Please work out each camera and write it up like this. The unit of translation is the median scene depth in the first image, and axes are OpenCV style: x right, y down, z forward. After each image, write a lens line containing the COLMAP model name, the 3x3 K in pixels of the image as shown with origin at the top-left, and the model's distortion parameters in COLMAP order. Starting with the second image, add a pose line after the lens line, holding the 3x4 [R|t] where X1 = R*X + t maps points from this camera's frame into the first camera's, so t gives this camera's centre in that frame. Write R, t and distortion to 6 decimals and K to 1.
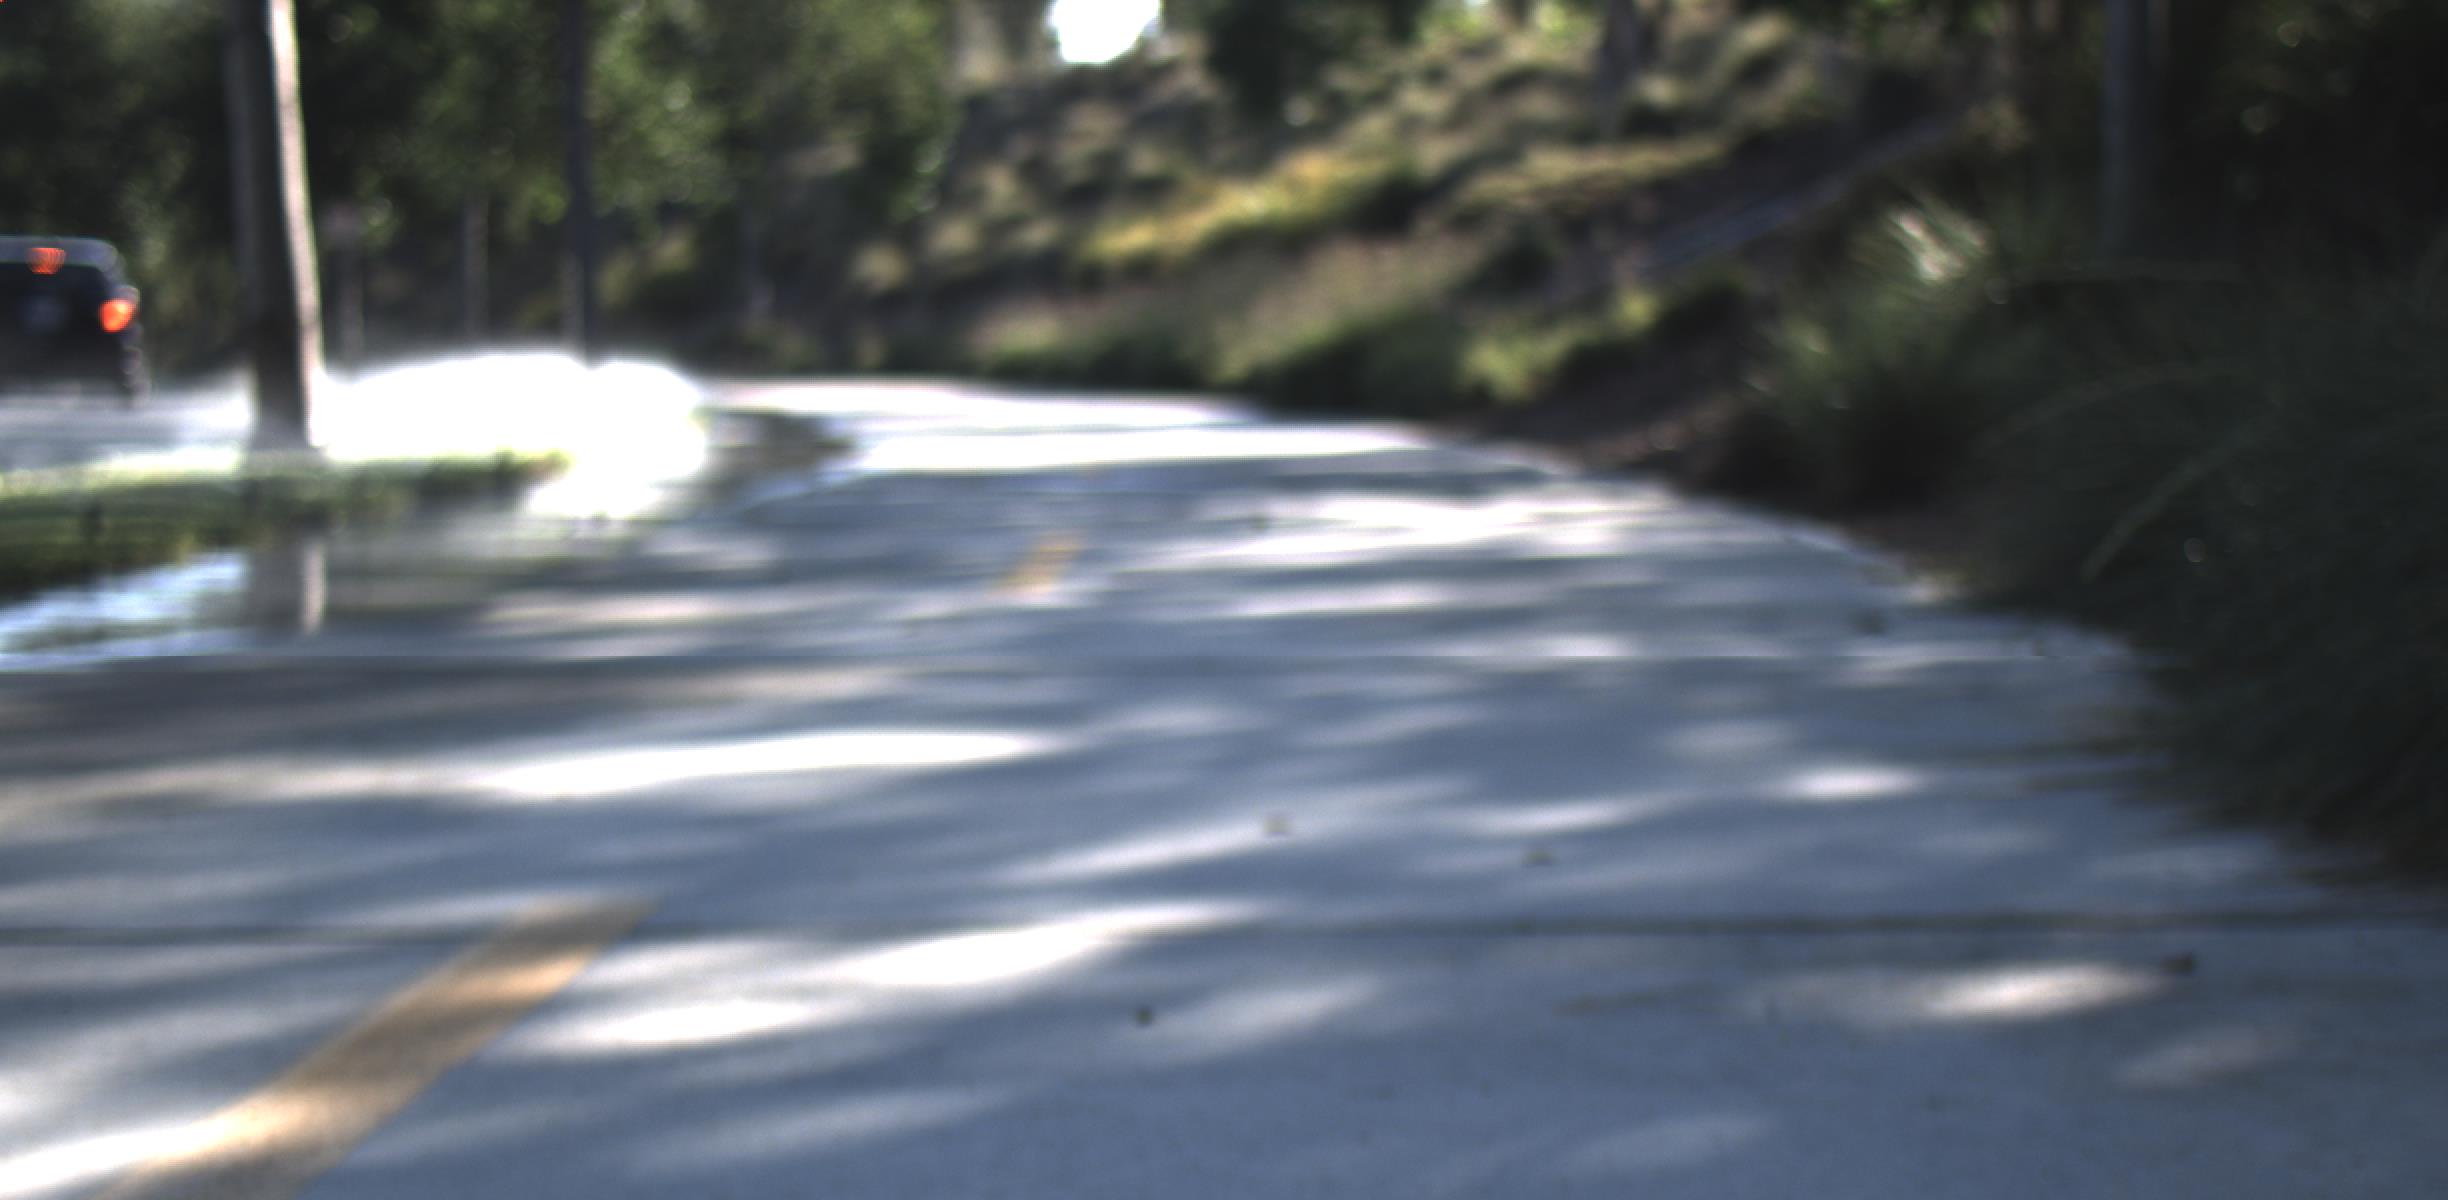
lens RADIAL K [[5500.5, 0, 1224.0], [0, 5500.5, 600.0], [0, 0, 1]] dist [0.023670, 2.142559]
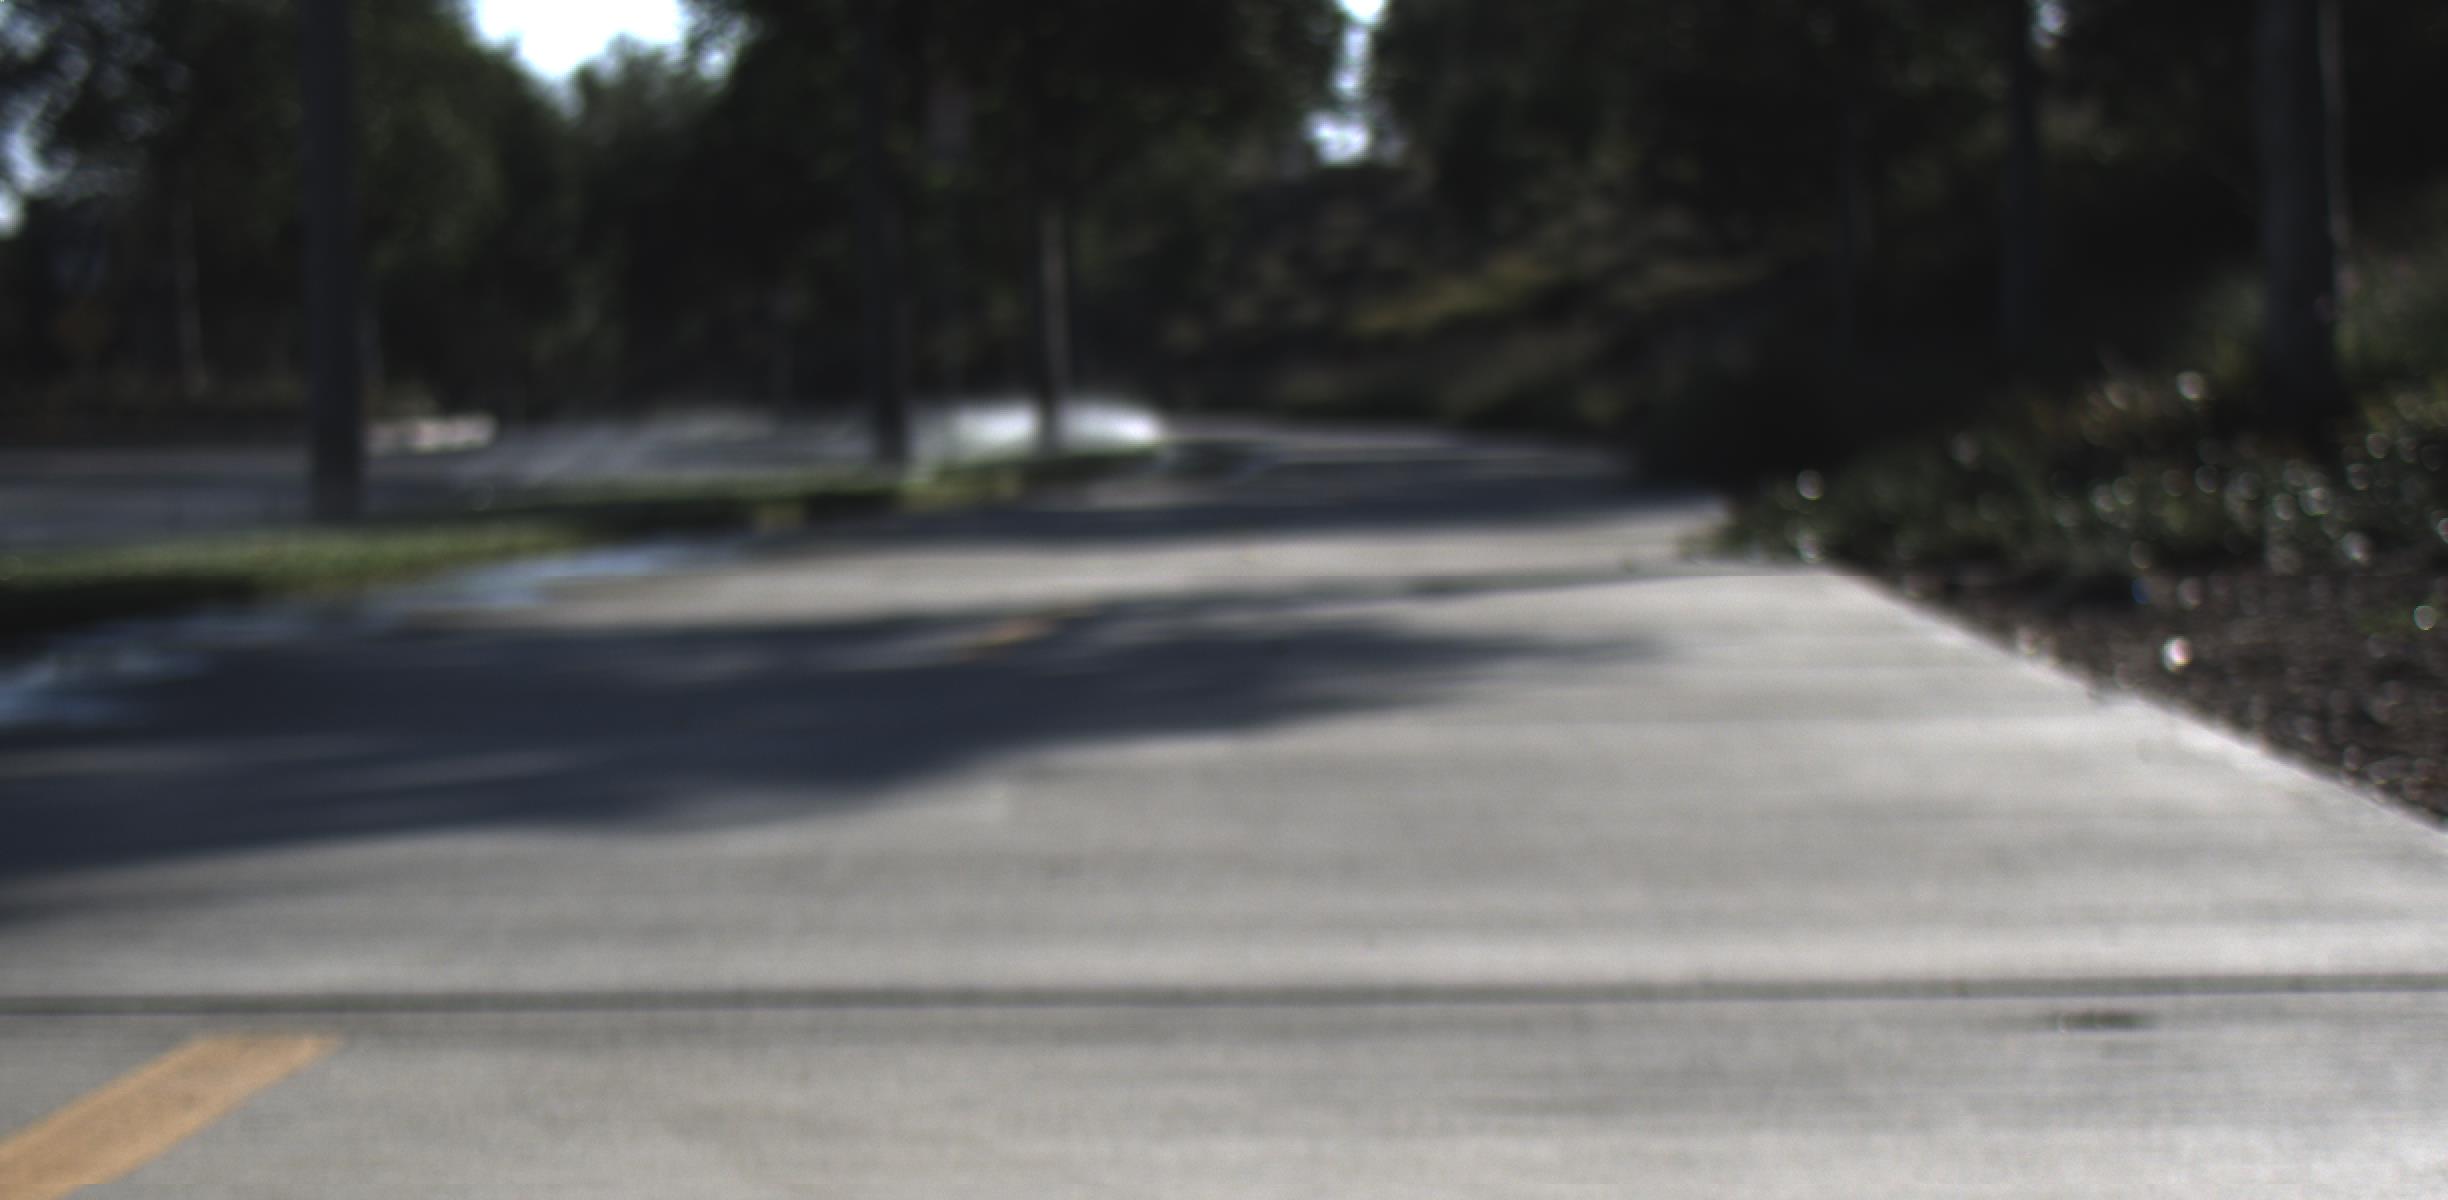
lens RADIAL K [[5500.5, 0, 1224.0], [0, 5500.5, 600.0], [0, 0, 1]] dist [0.023670, 2.142559]
pose [[0.999219, 0.000835, -0.039515, -0.001322], [-0.001154, 0.999967, -0.008053, 0.018256], [0.039507, 0.008093, 0.999187, -0.420135]]
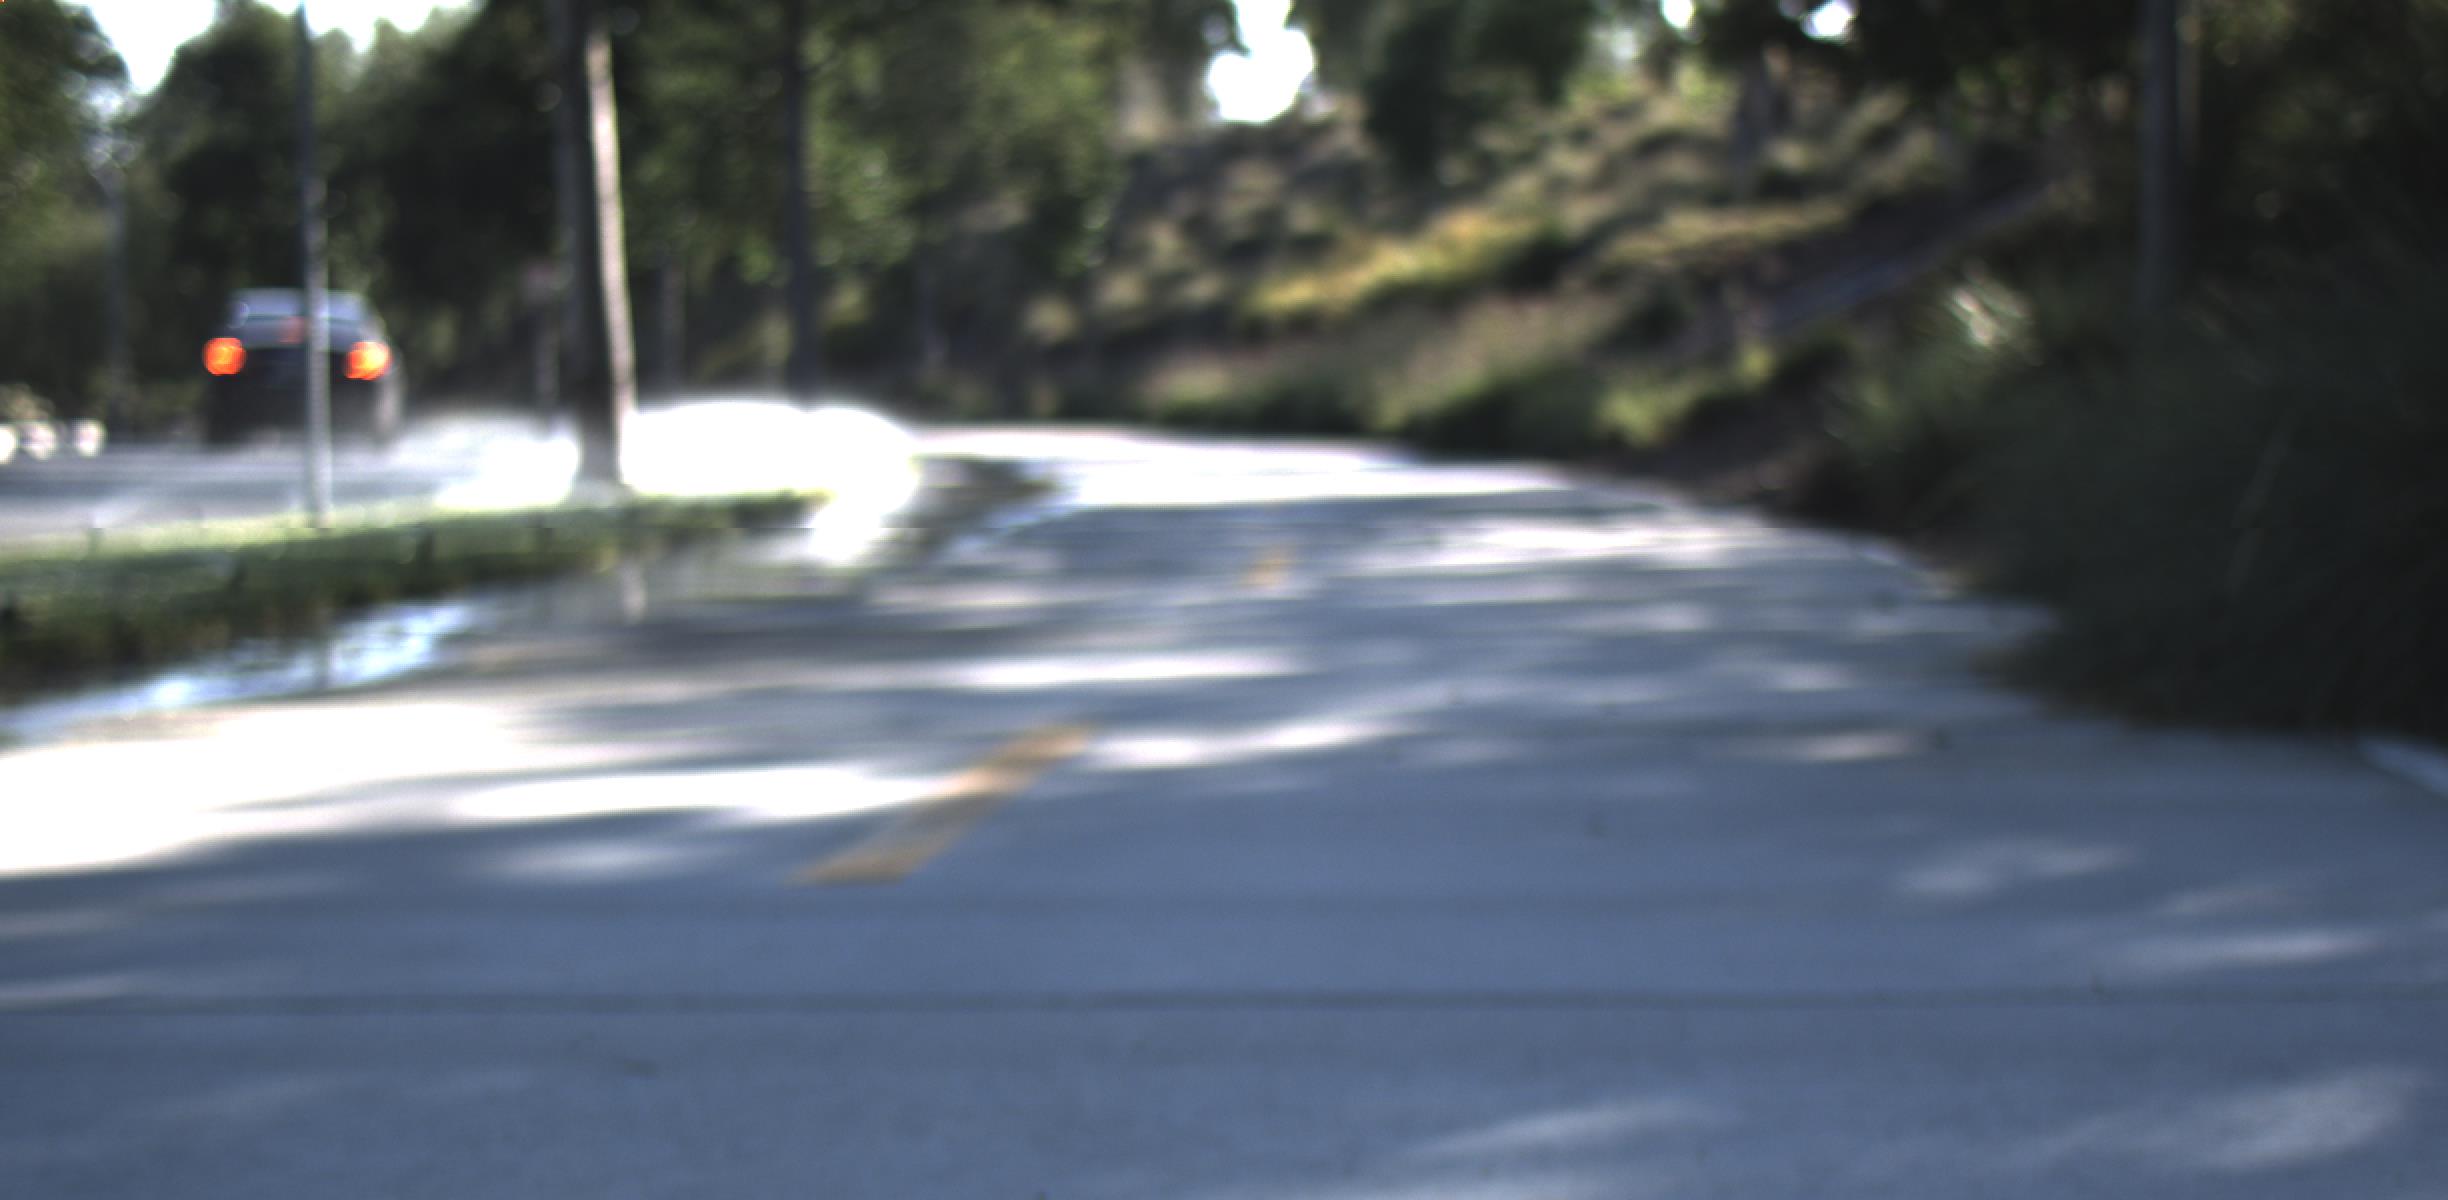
lens RADIAL K [[5500.5, 0, 1224.0], [0, 5500.5, 600.0], [0, 0, 1]] dist [0.023670, 2.142559]
pose [[0.999625, 0.000690, -0.027391, -0.001178], [-0.000929, 0.999962, -0.008695, 0.002434], [0.027384, 0.008717, 0.999587, -0.058742]]
